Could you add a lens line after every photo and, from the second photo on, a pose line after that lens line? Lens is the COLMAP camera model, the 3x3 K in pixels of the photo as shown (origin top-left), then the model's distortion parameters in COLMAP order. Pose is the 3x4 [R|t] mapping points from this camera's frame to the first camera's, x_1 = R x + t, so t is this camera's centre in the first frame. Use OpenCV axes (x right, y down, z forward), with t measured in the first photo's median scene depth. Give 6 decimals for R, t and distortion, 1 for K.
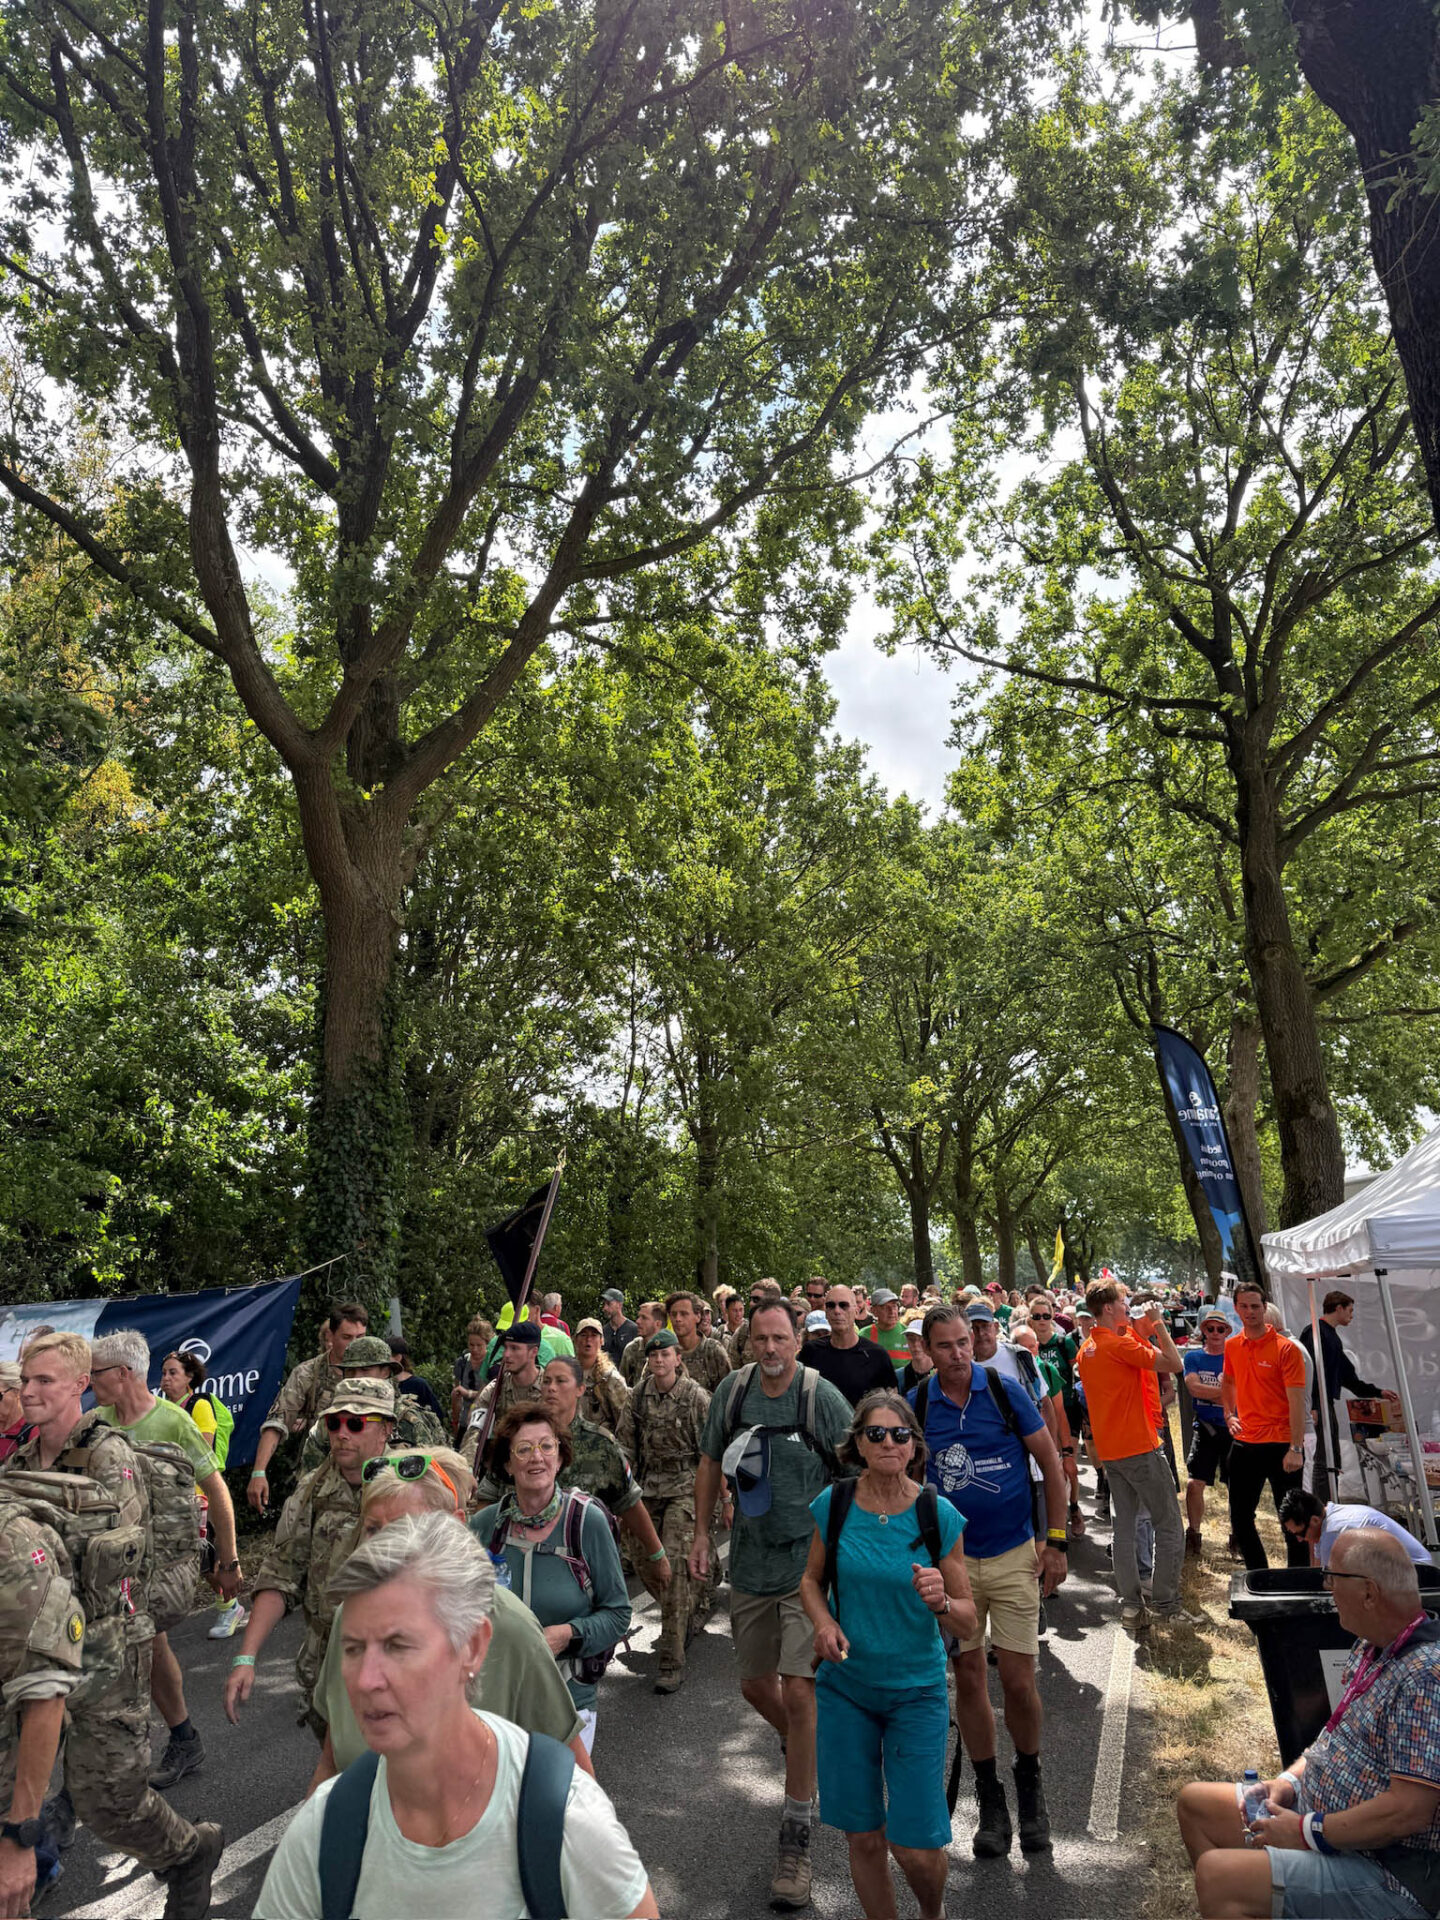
lens RADIAL K [[1201.5, 0, 677.1], [0, 1201.5, 961.2], [0, 0, 1]] dist [0.000975, -0.001777]
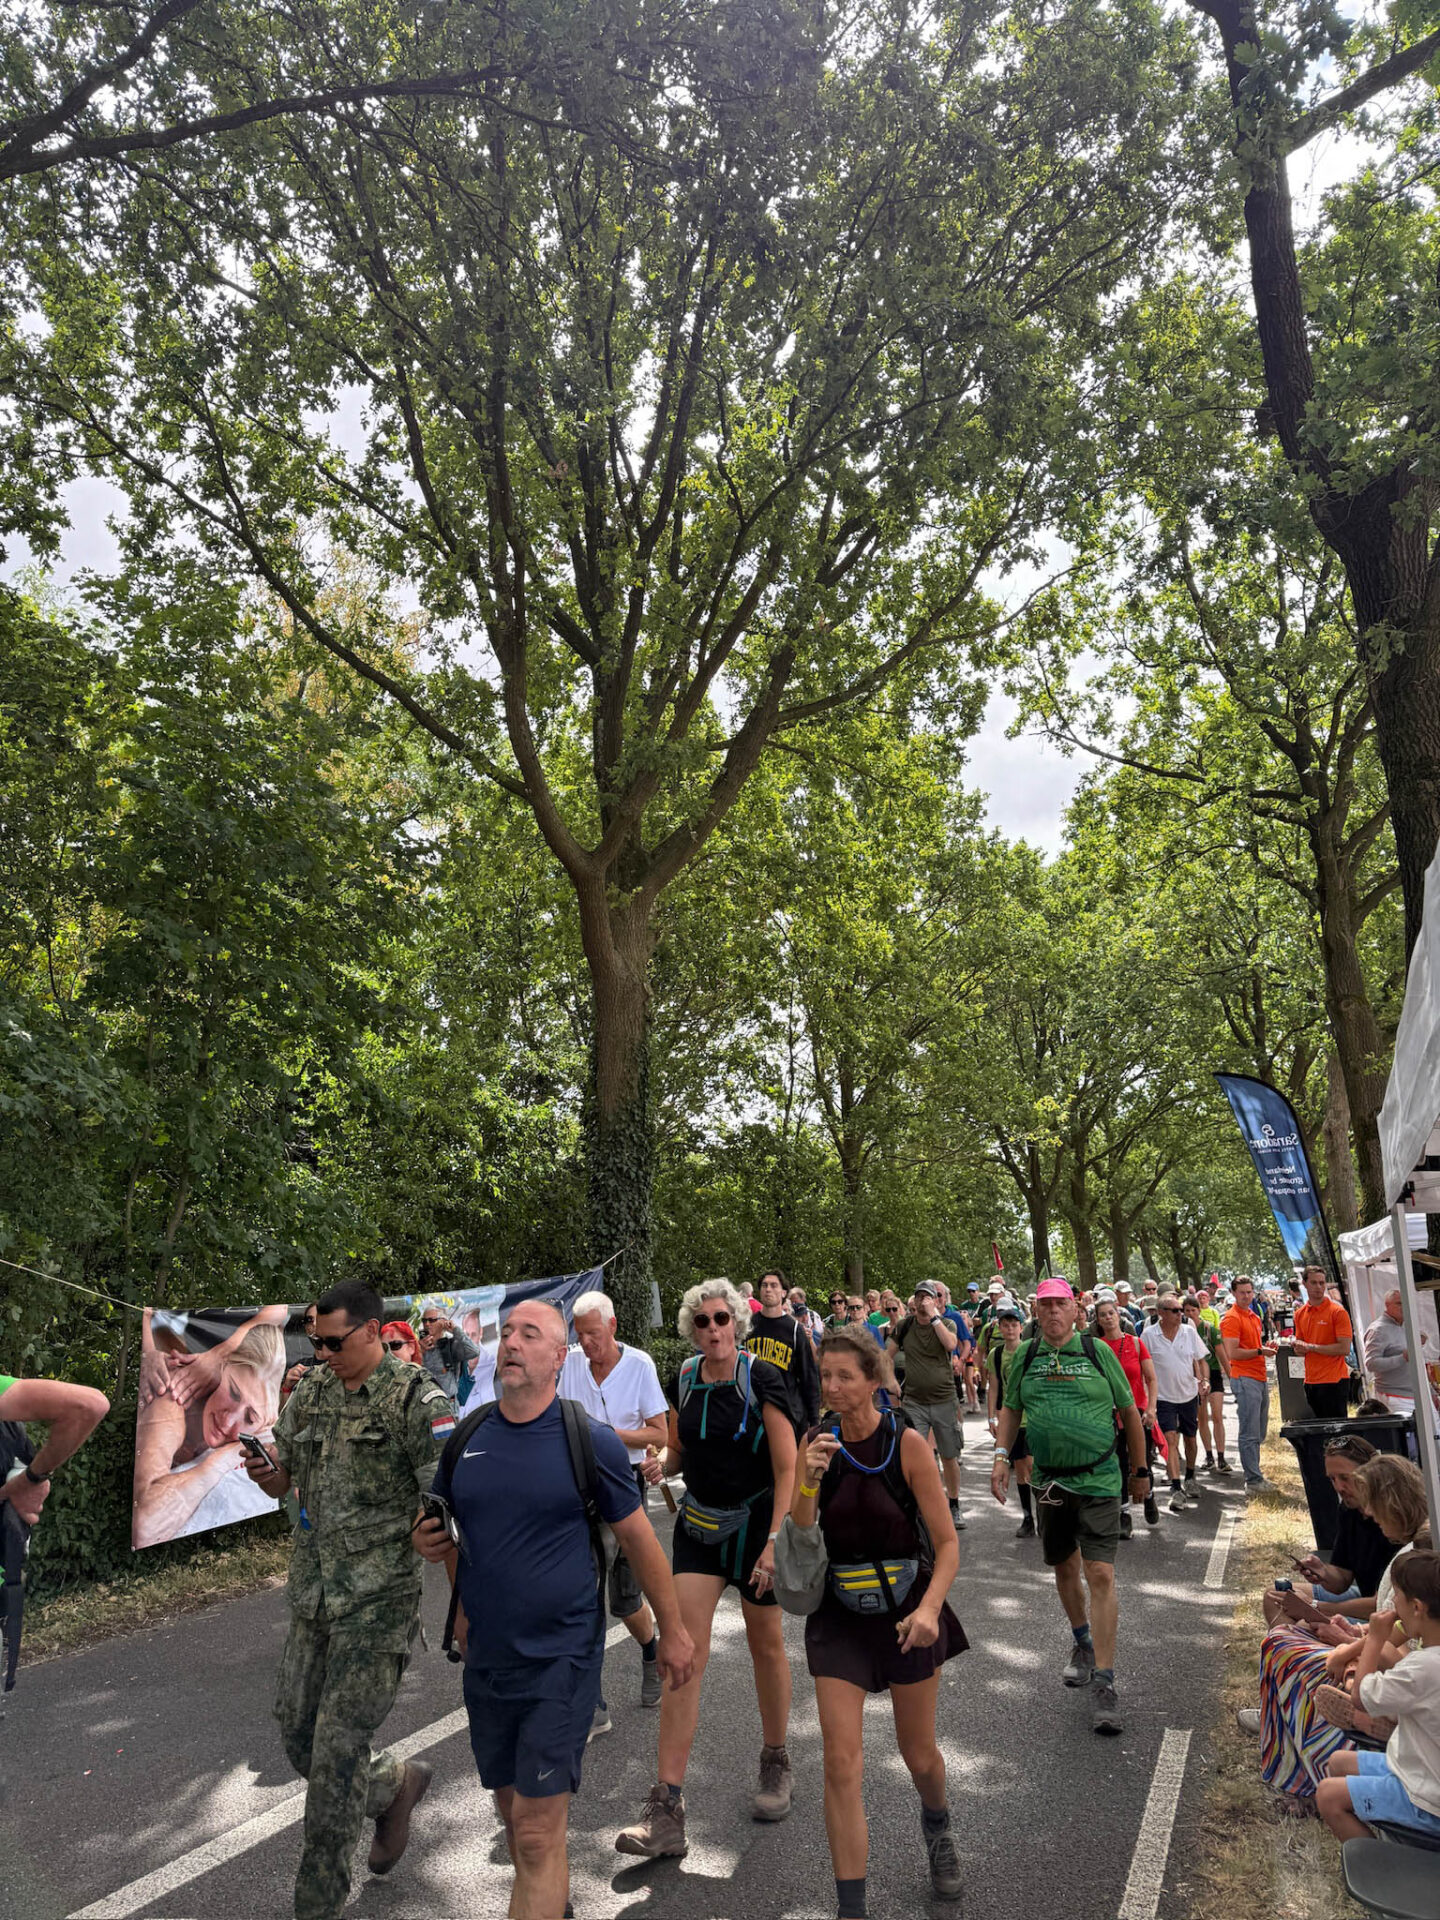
lens RADIAL K [[1315.8, 0, 722.6], [0, 1315.8, 956.2], [0, 0, 1]] dist [0.112968, -0.152612]
pose [[0.999821, -0.013369, -0.013371, -0.078768], [0.013459, 0.999887, 0.006636, -0.047306], [0.013281, -0.006815, 0.999889, -0.239958]]
